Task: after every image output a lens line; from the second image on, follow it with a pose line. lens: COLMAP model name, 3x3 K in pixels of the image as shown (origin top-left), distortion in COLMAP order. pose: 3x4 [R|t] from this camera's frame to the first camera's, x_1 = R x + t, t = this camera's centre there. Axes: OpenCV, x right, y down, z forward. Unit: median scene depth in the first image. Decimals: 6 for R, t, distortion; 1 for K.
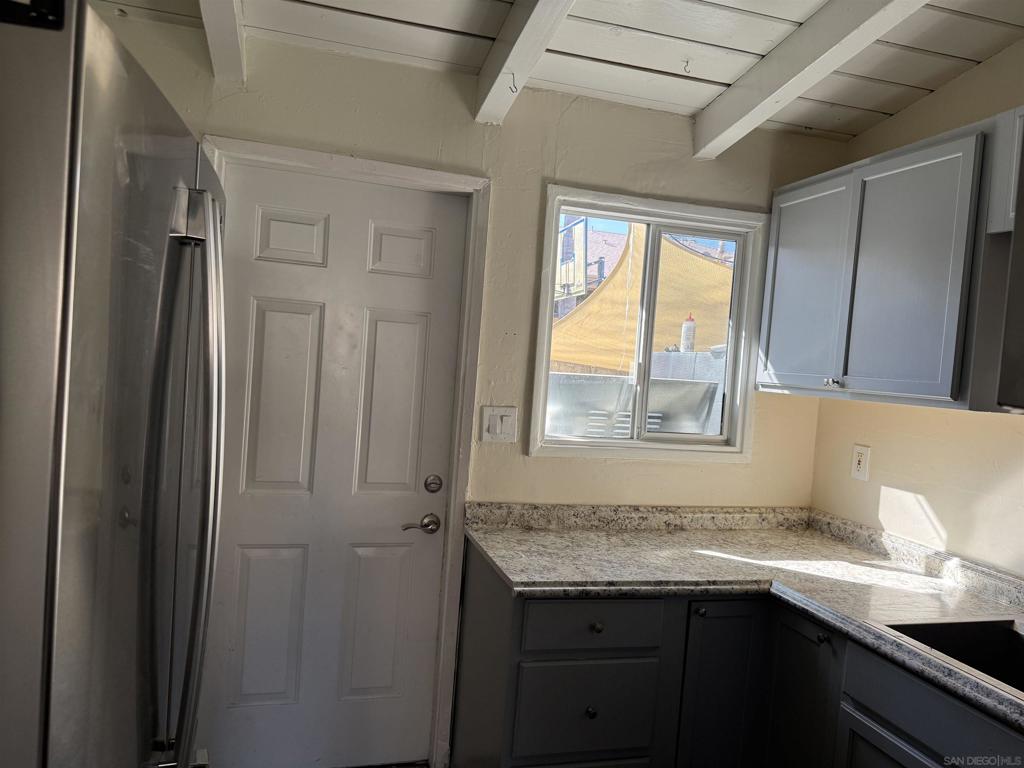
lens RADIAL K [[724.8, 0, 514.7], [0, 724.8, 387.9], [0, 0, 1]] dist [0.069862, -0.111417]
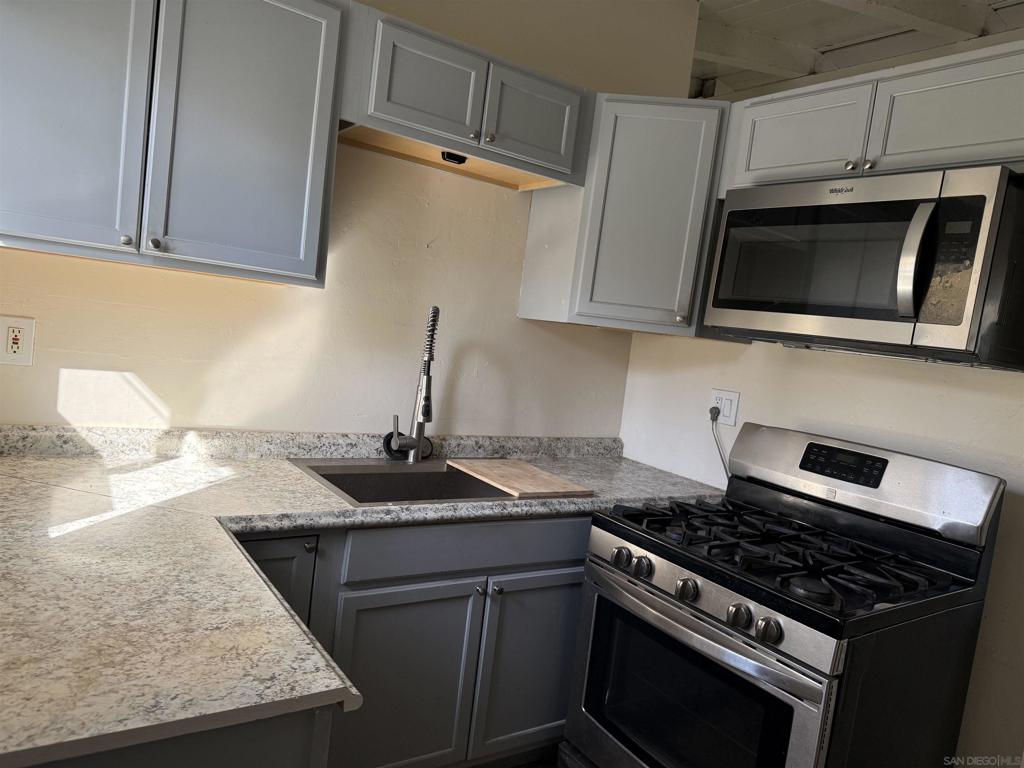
lens RADIAL K [[724.8, 0, 514.7], [0, 724.8, 387.9], [0, 0, 1]] dist [0.069862, -0.111417]
pose [[-0.324920, -0.193297, 0.925777, -0.401916], [-0.118118, 0.979520, 0.163062, -0.029295], [-0.938336, -0.056369, -0.341098, 0.912039]]
